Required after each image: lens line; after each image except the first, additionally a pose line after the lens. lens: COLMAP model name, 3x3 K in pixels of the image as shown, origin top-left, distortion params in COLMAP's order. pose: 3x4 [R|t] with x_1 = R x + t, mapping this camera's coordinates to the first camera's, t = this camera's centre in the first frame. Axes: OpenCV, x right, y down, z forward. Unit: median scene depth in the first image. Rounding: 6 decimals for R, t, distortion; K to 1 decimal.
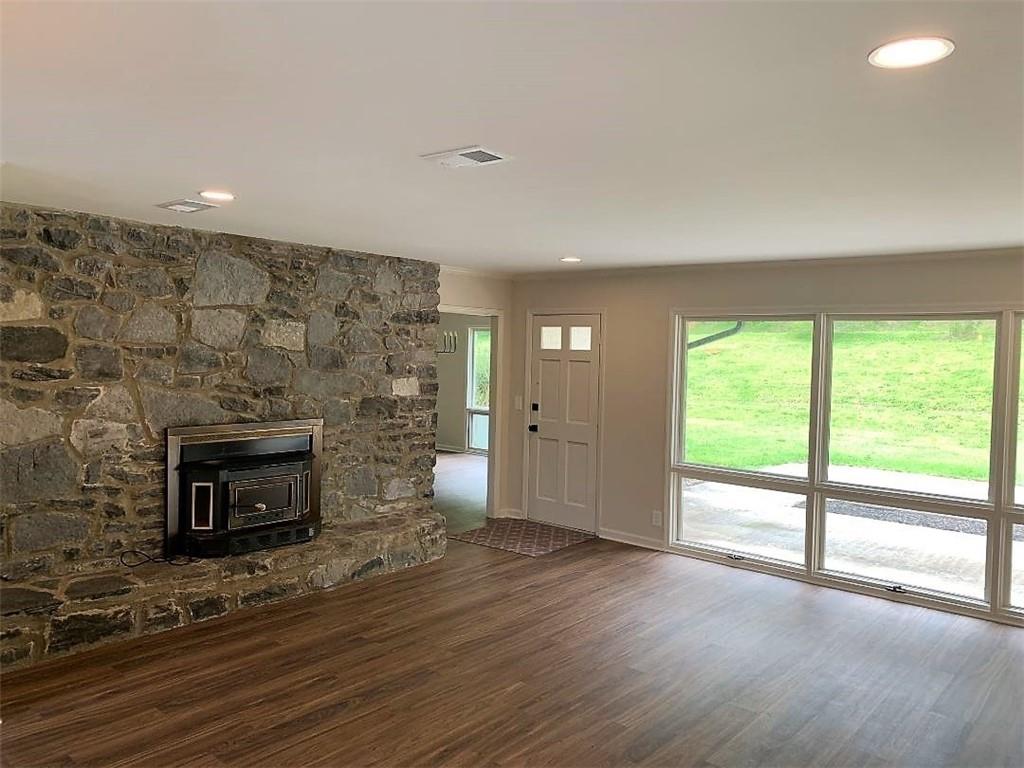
lens RADIAL K [[820.8, 0, 574.3], [0, 820.8, 379.7], [0, 0, 1]] dist [0.047593, -0.005504]
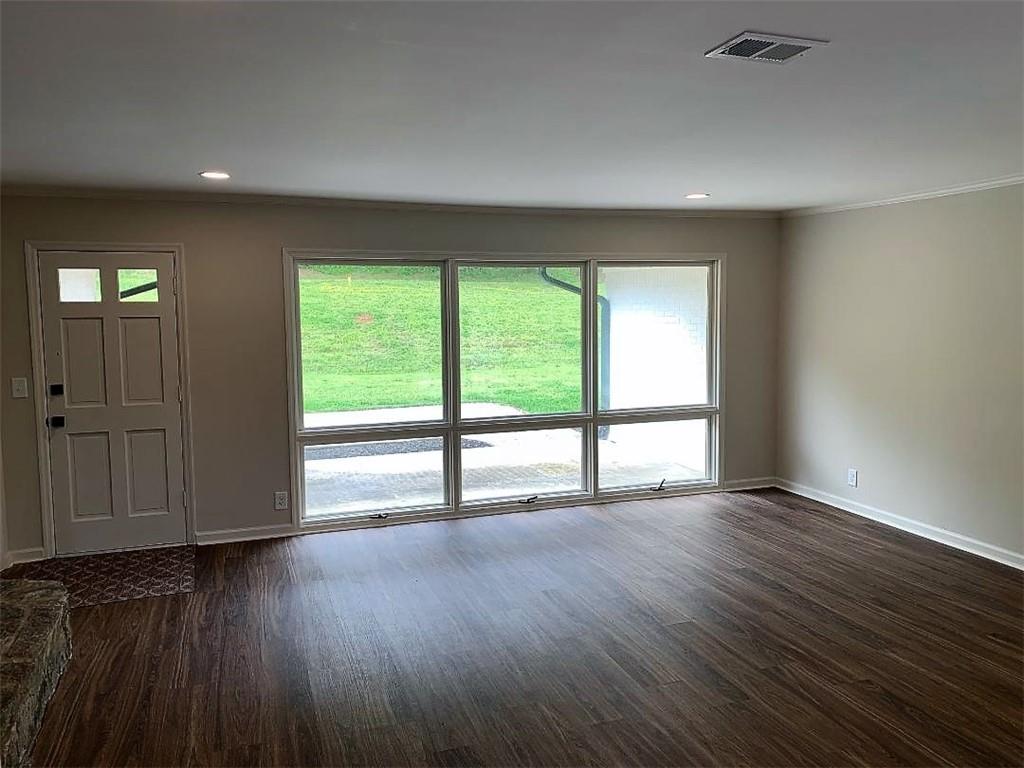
lens RADIAL K [[774.8, 0, 512.0], [0, 774.8, 384.0], [0, 0, 1]] dist [0.053433, -0.001041]
pose [[0.525850, -0.119760, 0.842104, -0.439285], [0.056012, 0.992765, 0.106210, -0.021272], [-0.848731, -0.008683, 0.528753, 0.384233]]
